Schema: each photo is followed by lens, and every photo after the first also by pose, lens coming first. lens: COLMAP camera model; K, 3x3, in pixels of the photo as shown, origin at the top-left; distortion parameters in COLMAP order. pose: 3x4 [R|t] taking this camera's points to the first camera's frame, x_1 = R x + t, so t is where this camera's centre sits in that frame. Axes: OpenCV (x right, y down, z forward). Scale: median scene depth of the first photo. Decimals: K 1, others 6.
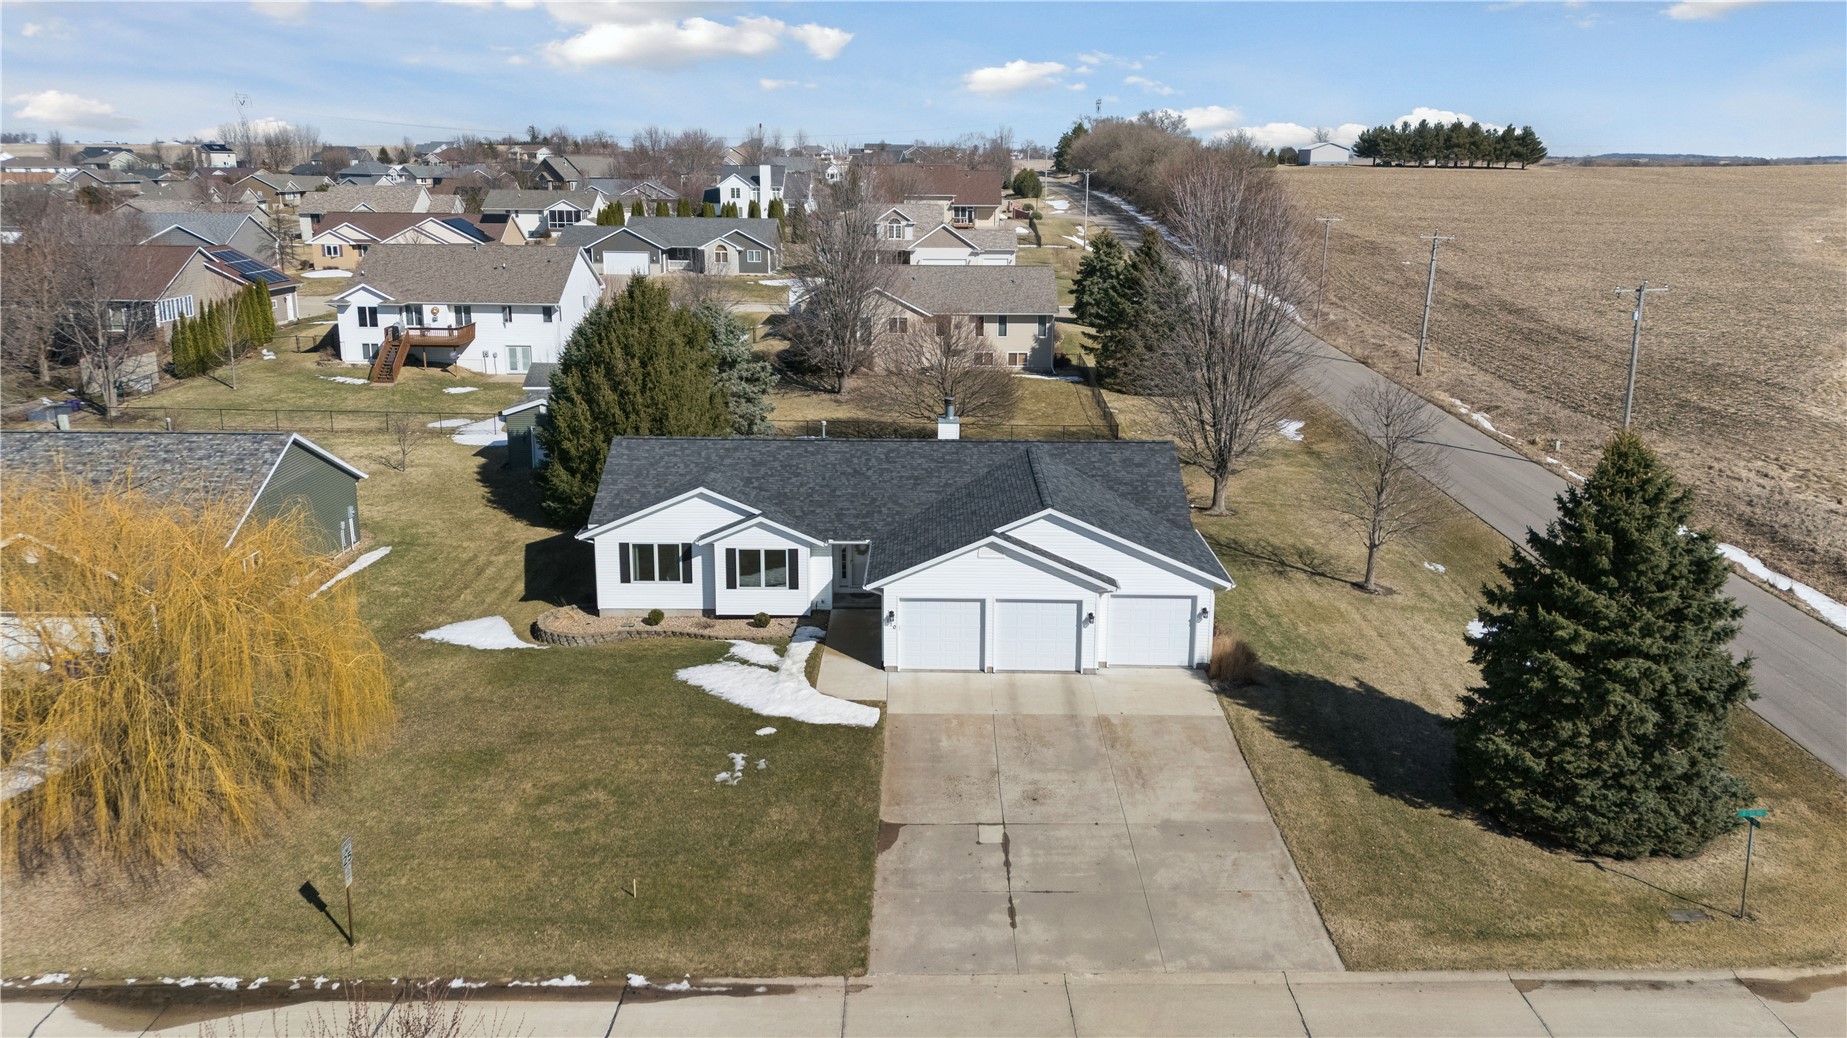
lens RADIAL K [[1353.5, 0, 928.2], [0, 1353.5, 509.5], [0, 0, 1]] dist [0.117704, -0.166338]
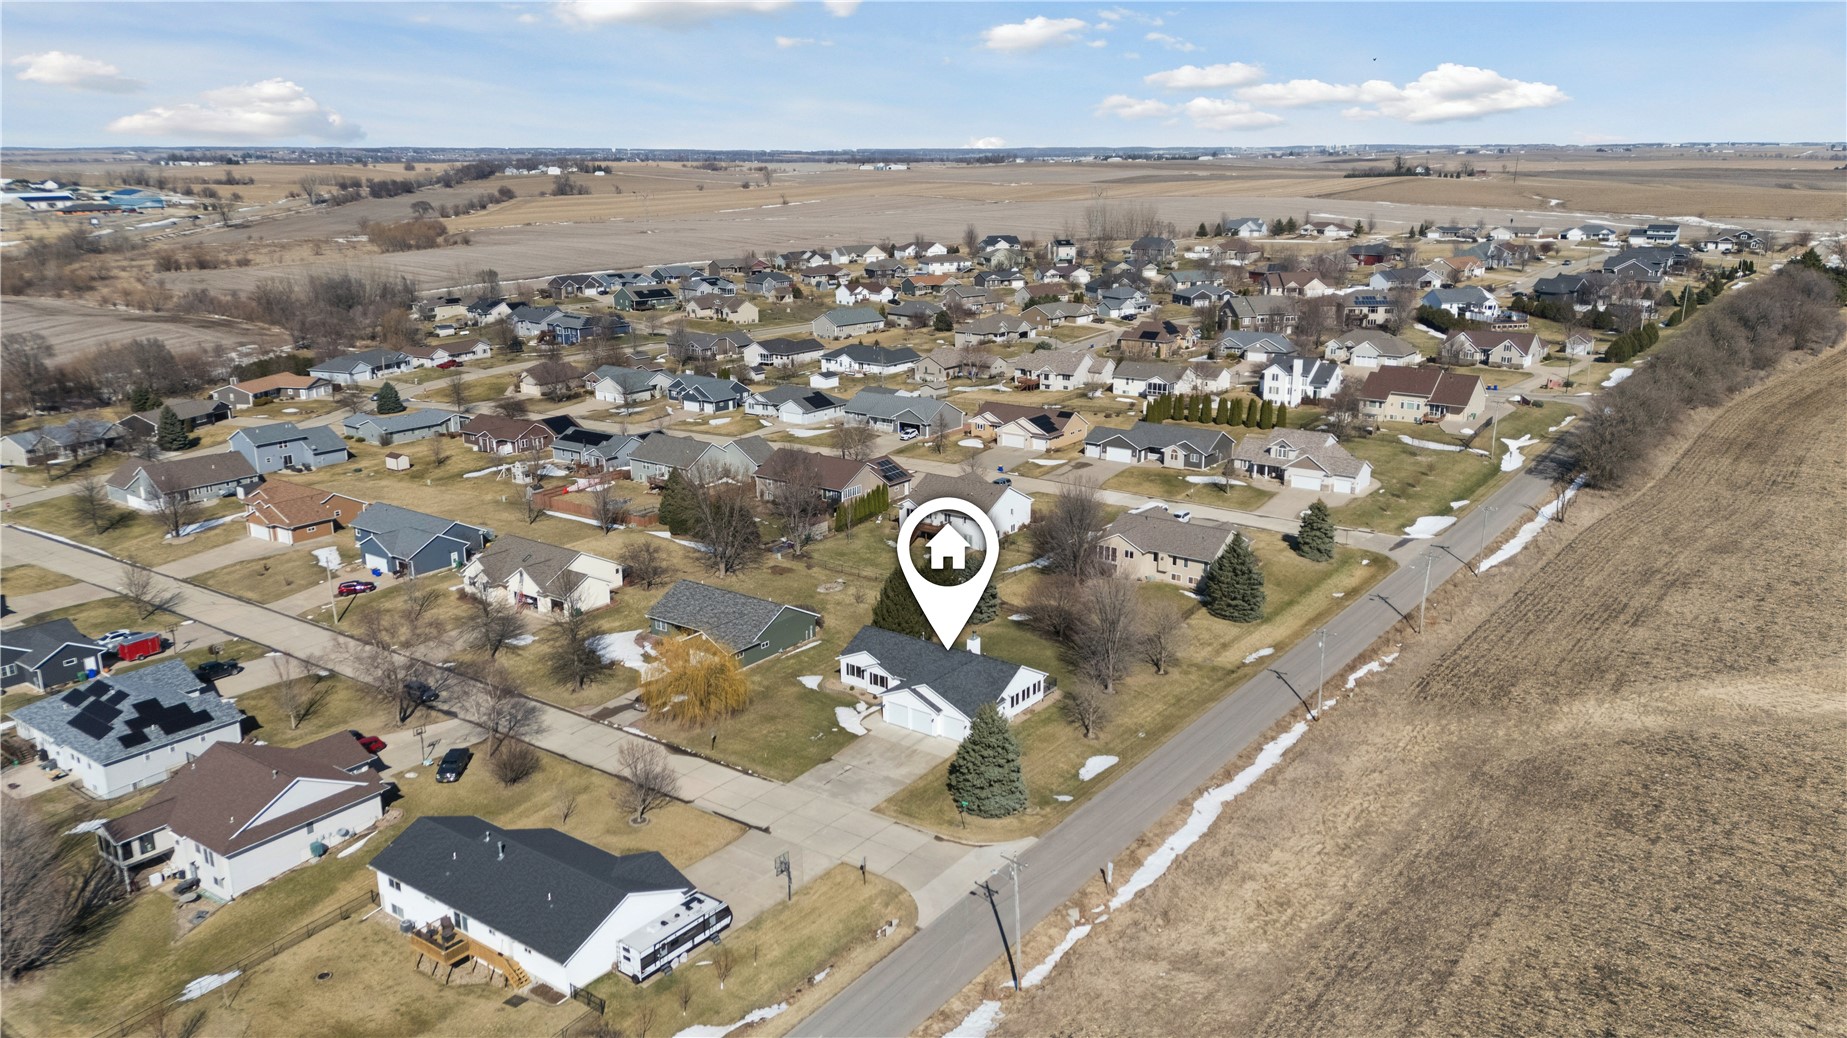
lens RADIAL K [[1353.5, 0, 928.2], [0, 1353.5, 509.5], [0, 0, 1]] dist [0.117704, -0.166338]
pose [[0.806300, 0.146167, -0.573163, 1.707806], [-0.140230, 0.988599, 0.054840, -0.535363], [0.574644, 0.036157, 0.817604, -1.509615]]
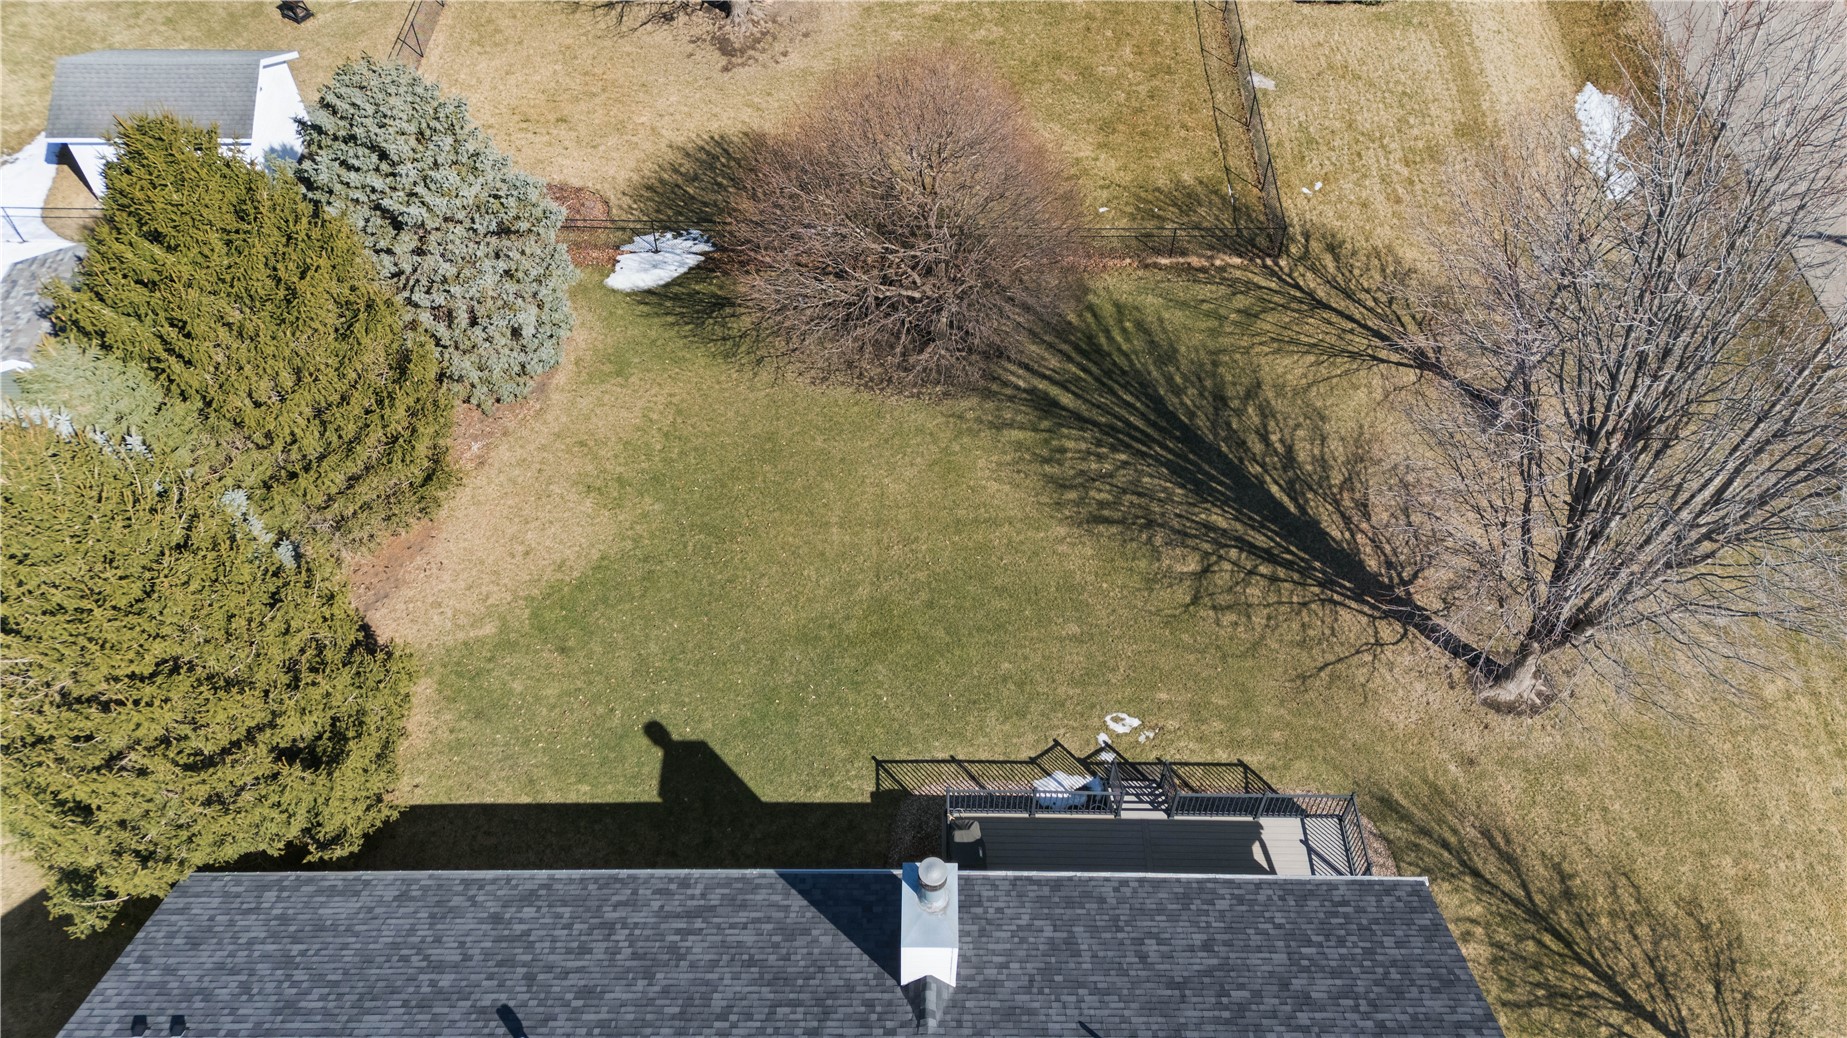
lens RADIAL K [[1345.8, 0, 923.5], [0, 1345.8, 519.0], [0, 0, 1]] dist [0.124783, -0.168072]
pose [[0.999992, -0.000019, -0.003920, 0.016990], [0.002271, 0.817975, 0.575249, -0.424752], [0.003195, -0.575253, 0.817969, 0.874695]]
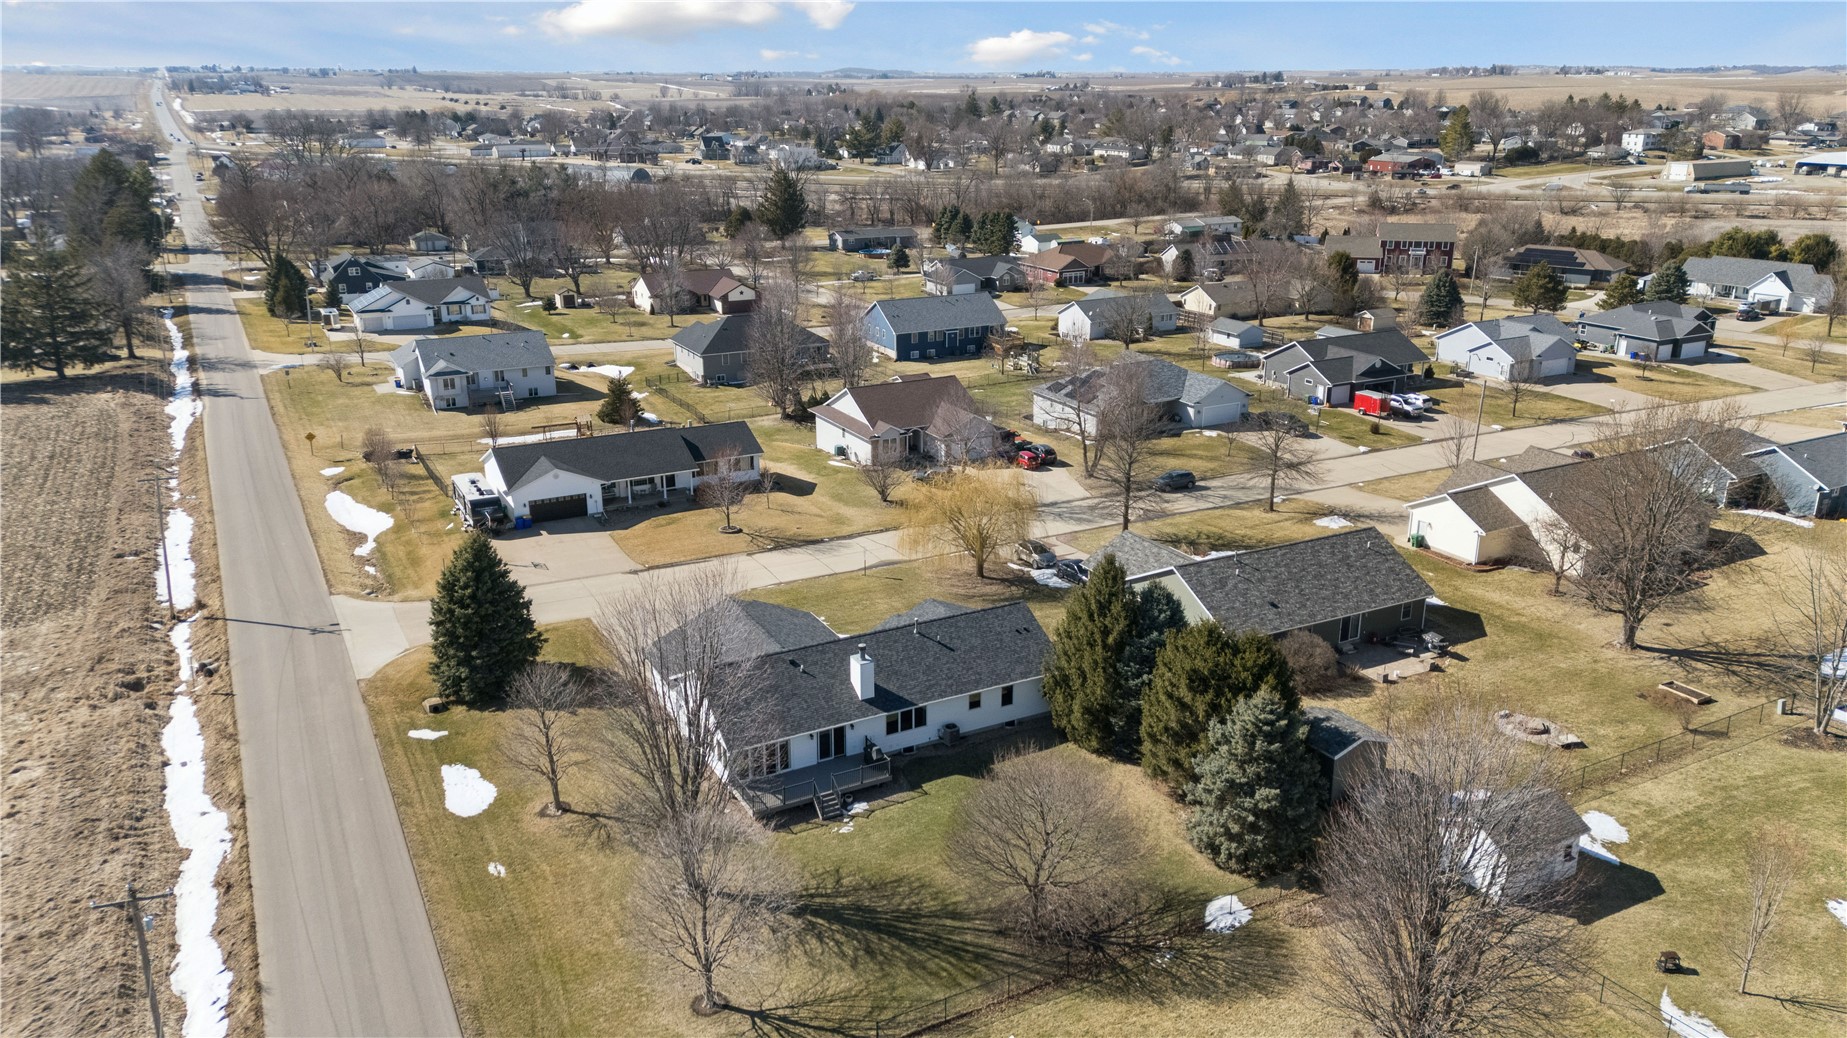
lens RADIAL K [[1345.8, 0, 923.5], [0, 1345.8, 519.0], [0, 0, 1]] dist [0.124783, -0.168072]
pose [[-0.881797, 0.143727, -0.449195, 0.642073], [-0.120589, 0.852065, 0.509356, -1.034033], [0.455952, 0.503317, -0.734017, 2.273224]]
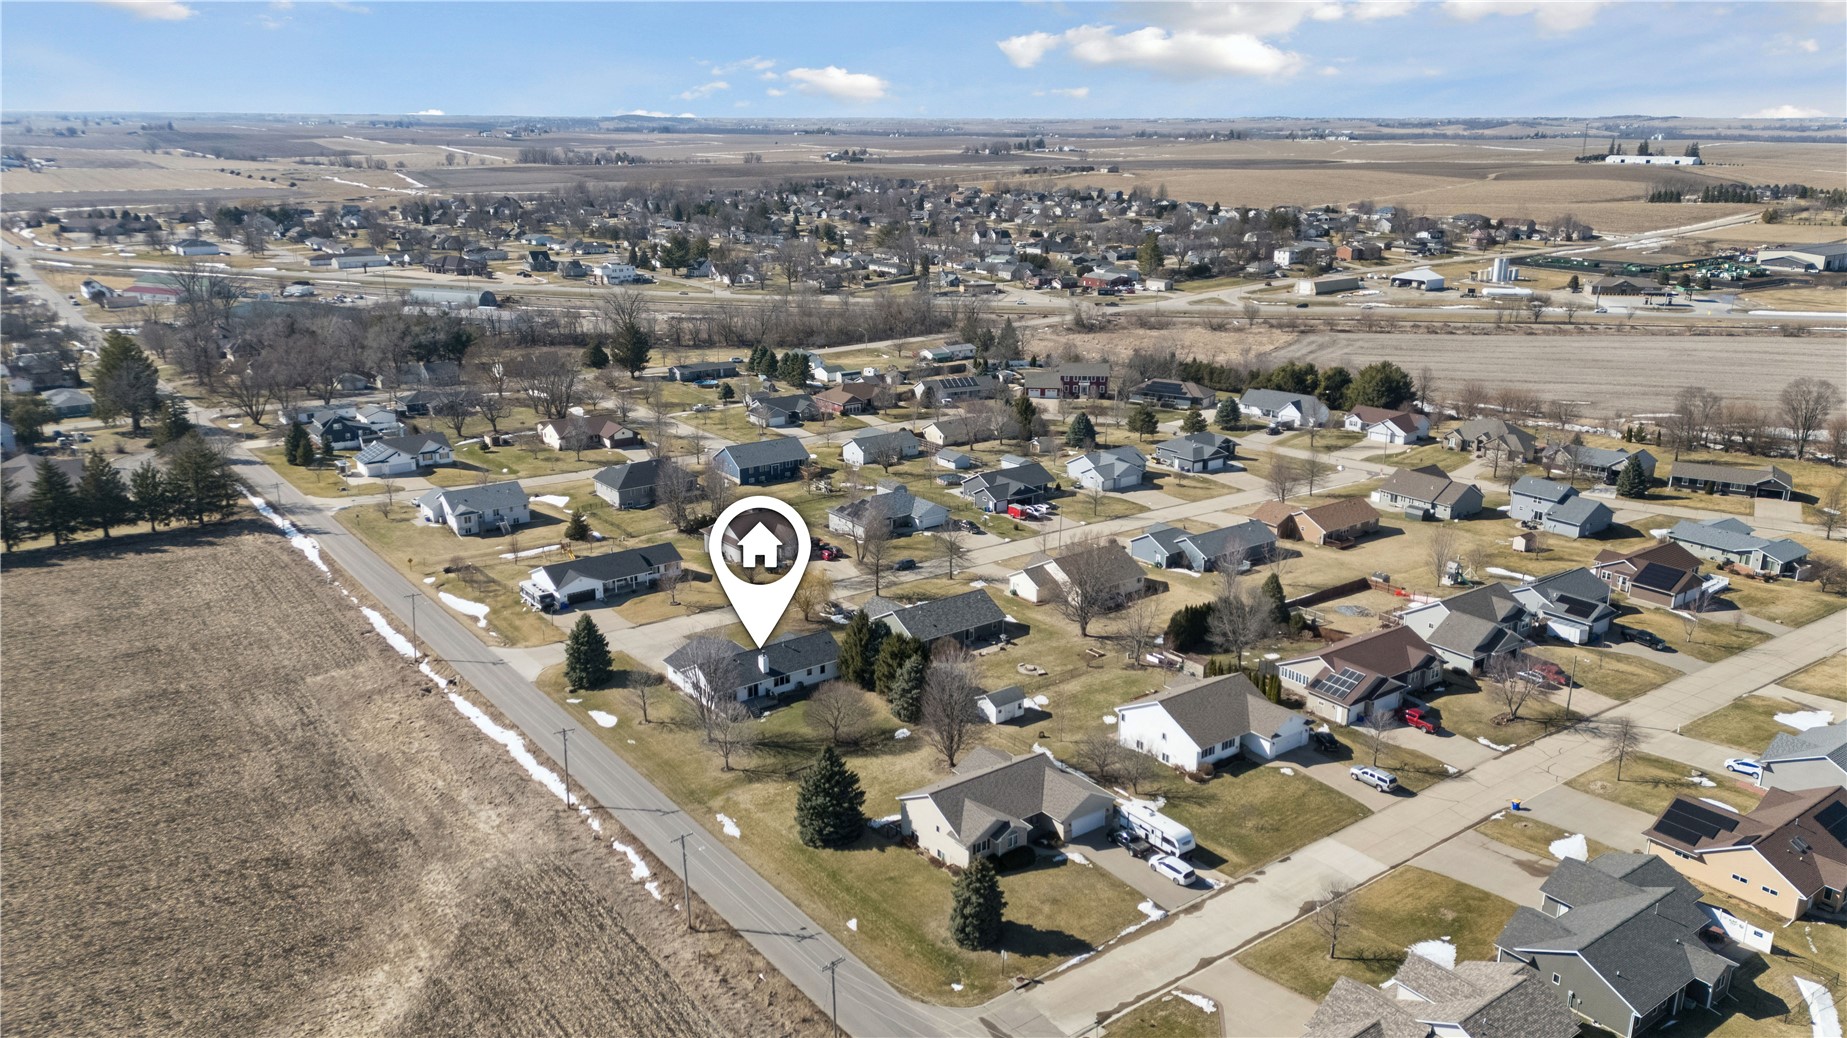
lens RADIAL K [[1353.5, 0, 928.2], [0, 1353.5, 509.5], [0, 0, 1]] dist [0.117704, -0.166338]
pose [[-0.797186, 0.160029, -0.582138, 1.872957], [-0.157094, 0.876034, 0.455946, -2.336179], [0.582937, 0.454924, -0.673222, 3.912972]]
